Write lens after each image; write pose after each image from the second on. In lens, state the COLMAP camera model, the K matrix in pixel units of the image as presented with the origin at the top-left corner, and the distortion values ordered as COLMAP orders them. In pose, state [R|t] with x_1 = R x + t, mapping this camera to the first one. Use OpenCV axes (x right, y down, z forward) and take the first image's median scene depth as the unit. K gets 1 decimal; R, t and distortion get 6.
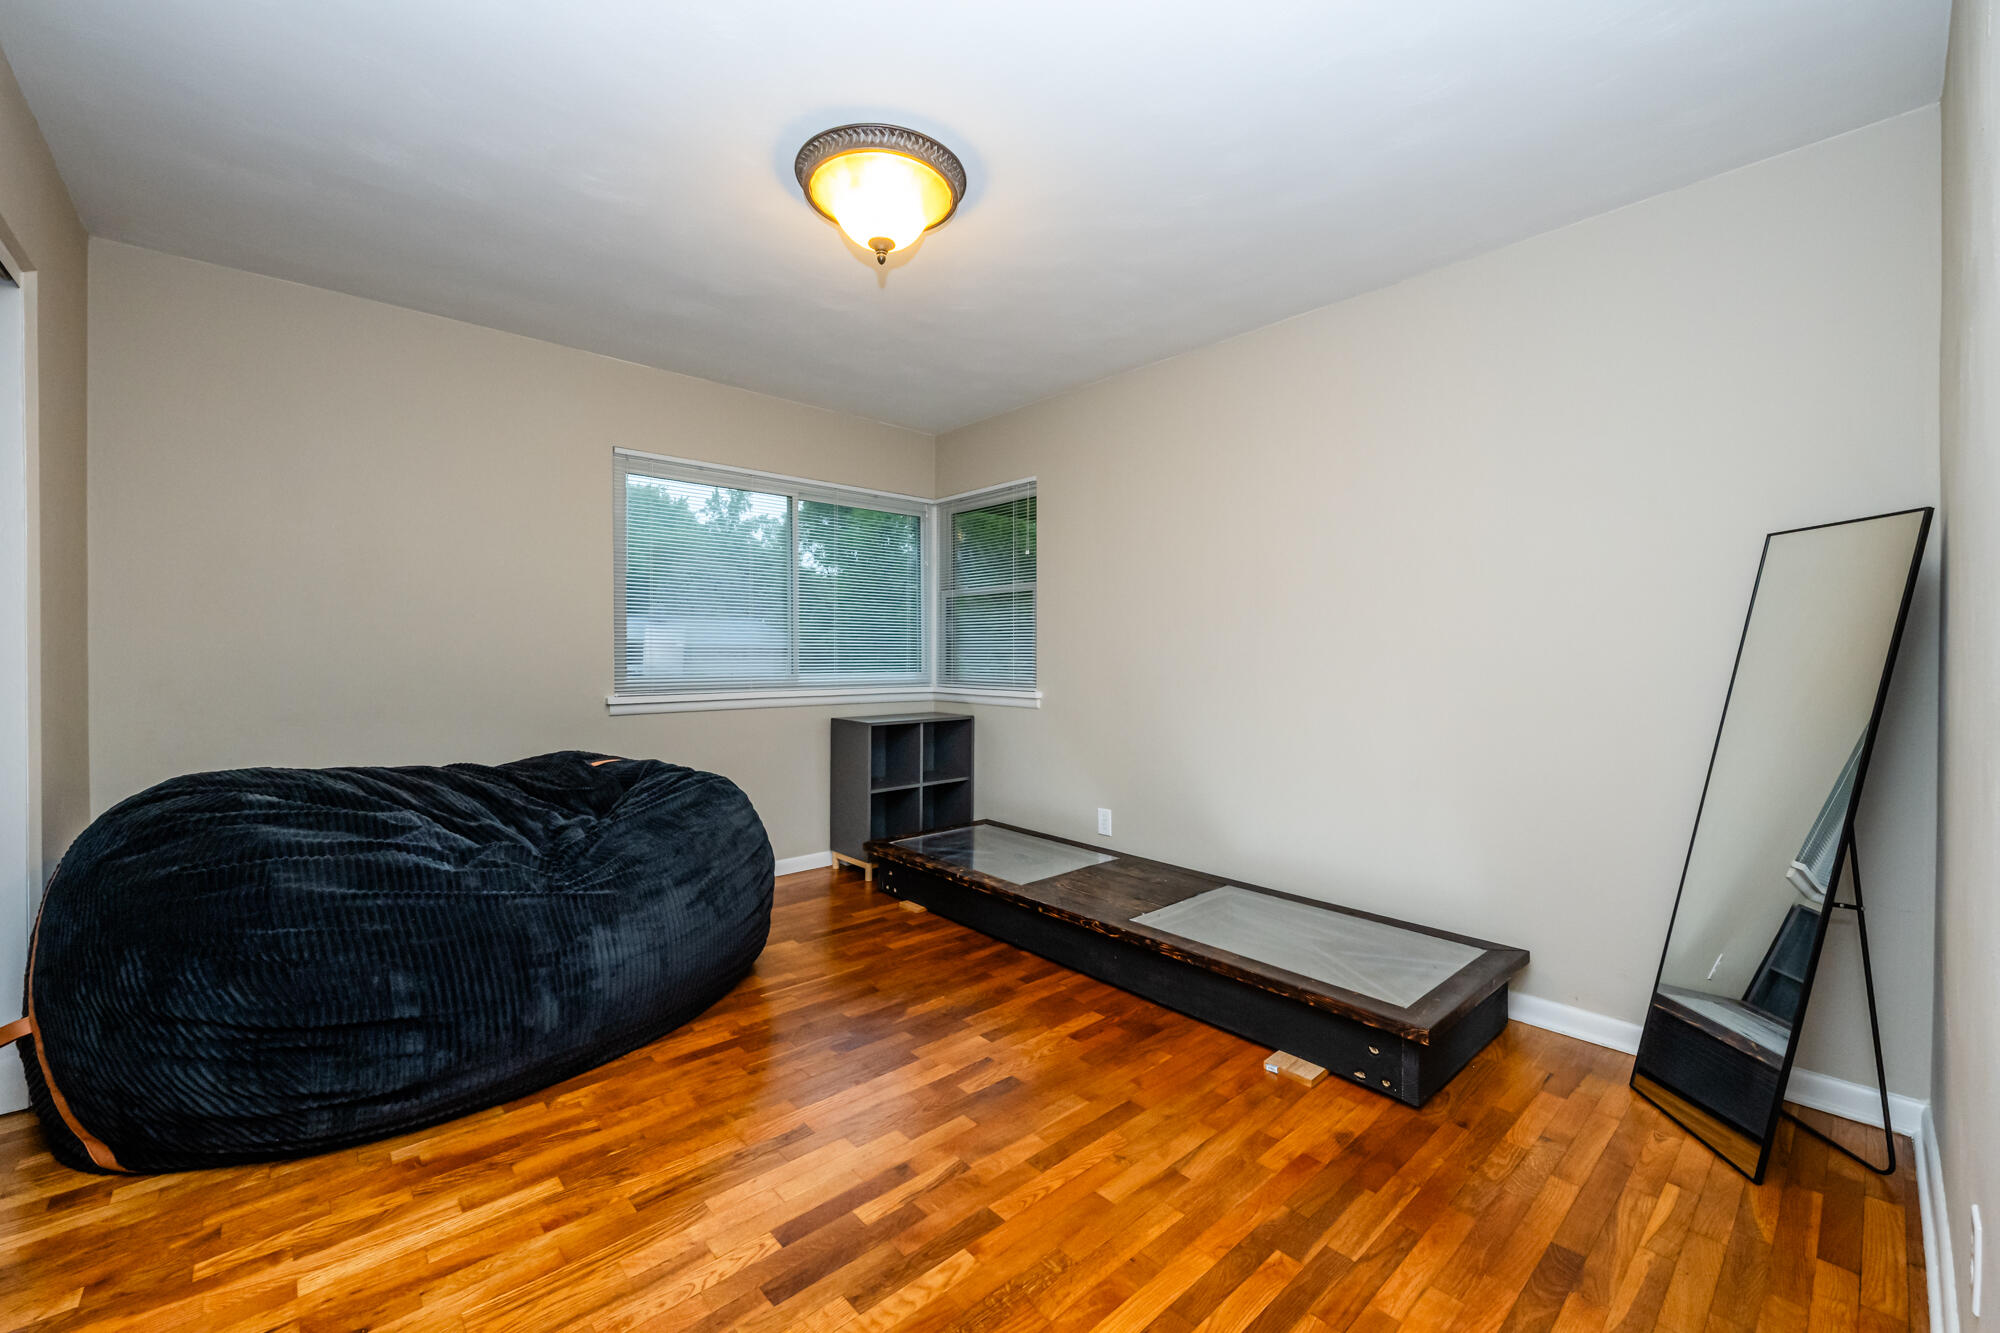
lens RADIAL K [[809.0, 0, 1003.2], [0, 809.0, 660.2], [0, 0, 1]] dist [0.001116, 0.000023]
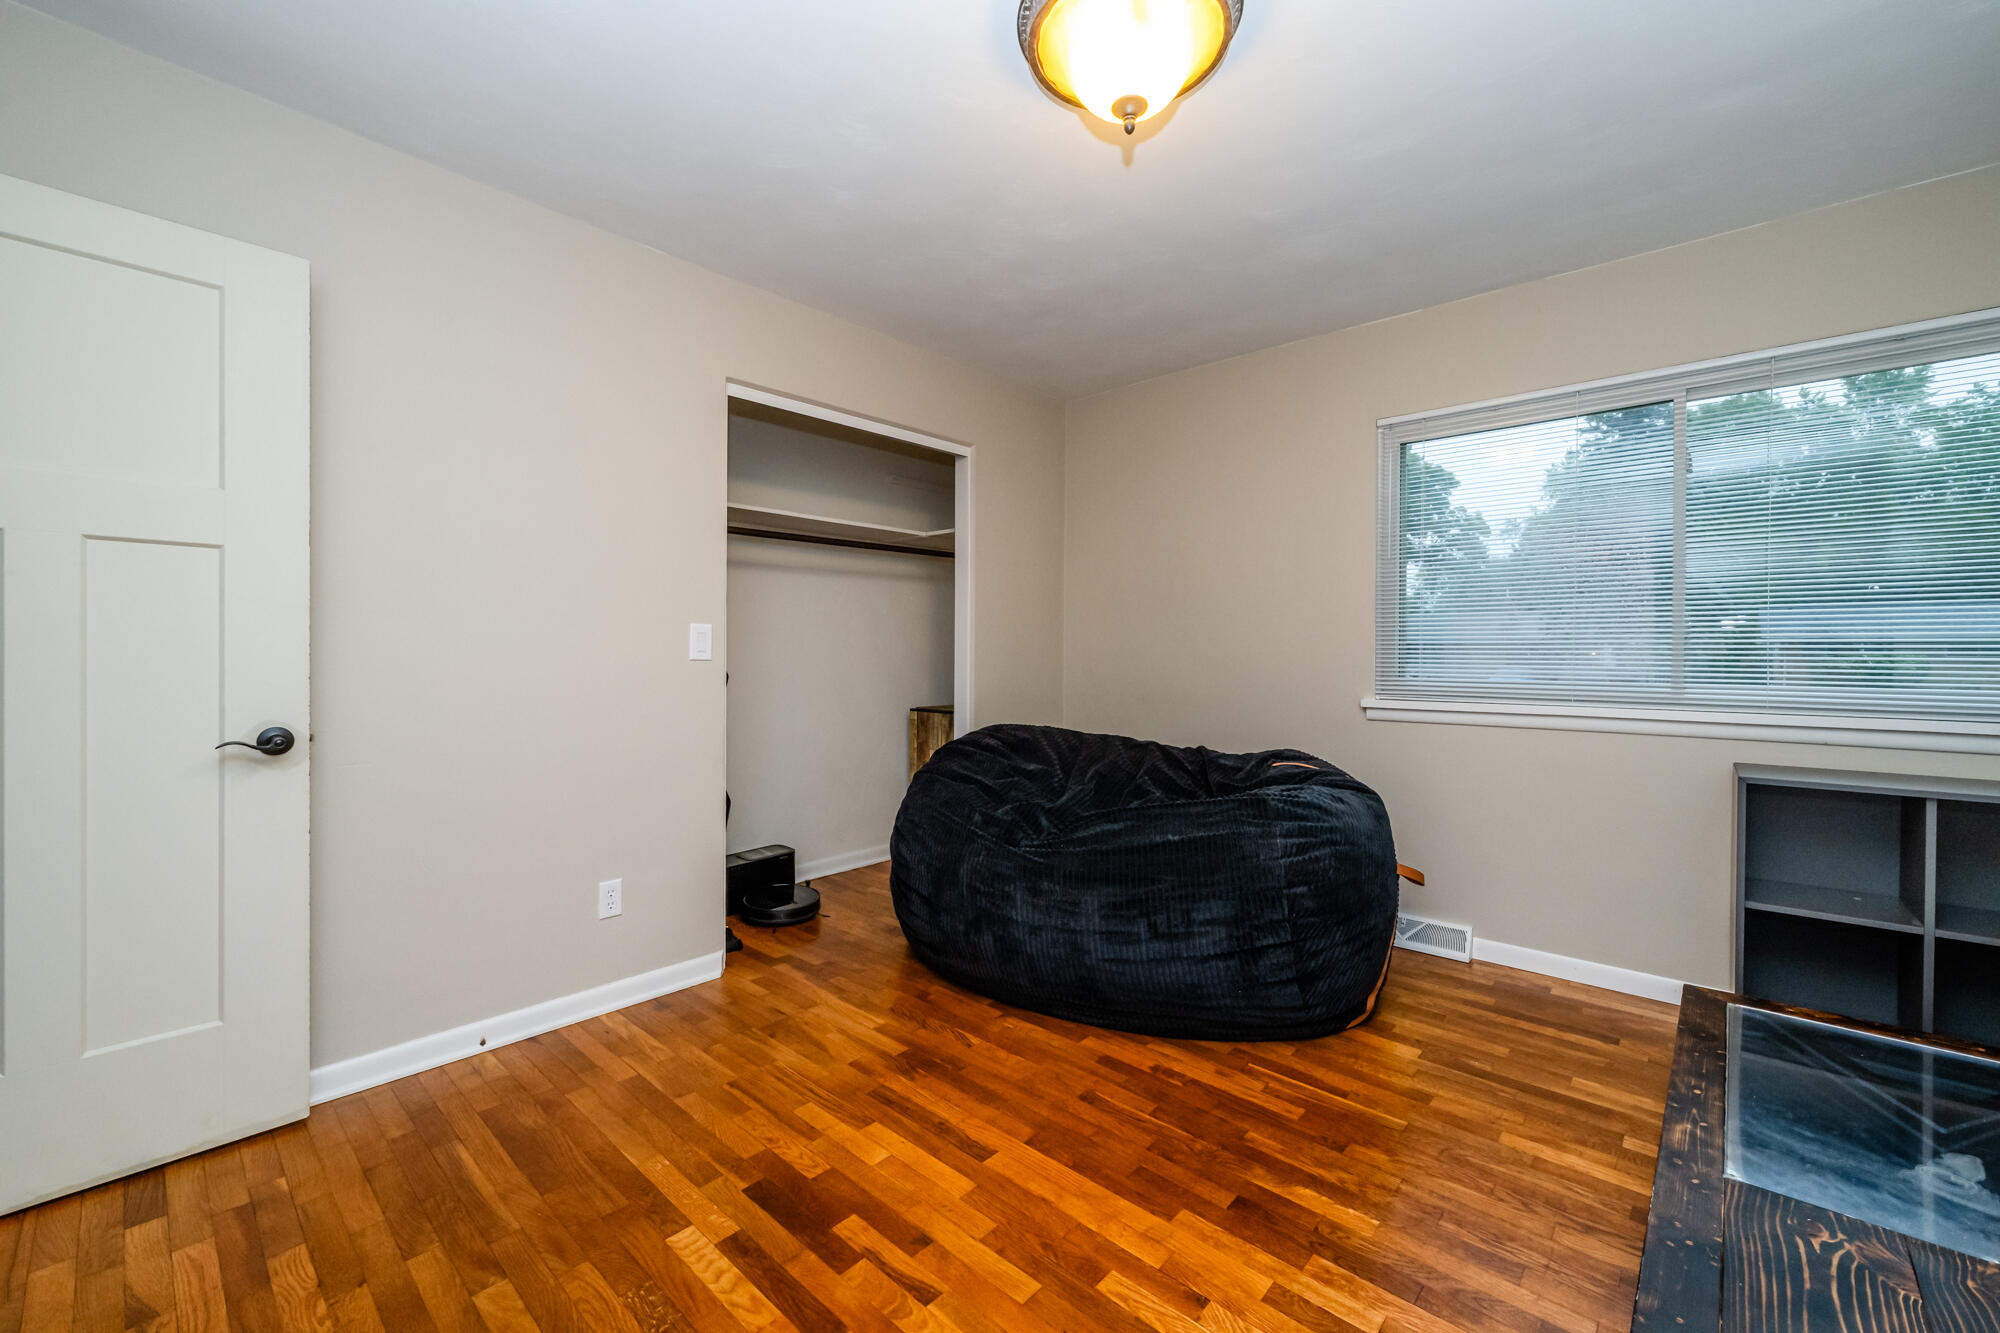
lens RADIAL K [[809.0, 0, 1001.5], [0, 809.0, 659.9], [0, 0, 1]] dist [0.001116, 0.000023]
pose [[0.088270, 0.005218, -0.996083, 0.657307], [-0.011239, 0.999928, 0.004242, 0.003690], [0.996033, 0.010821, 0.088322, 0.889912]]
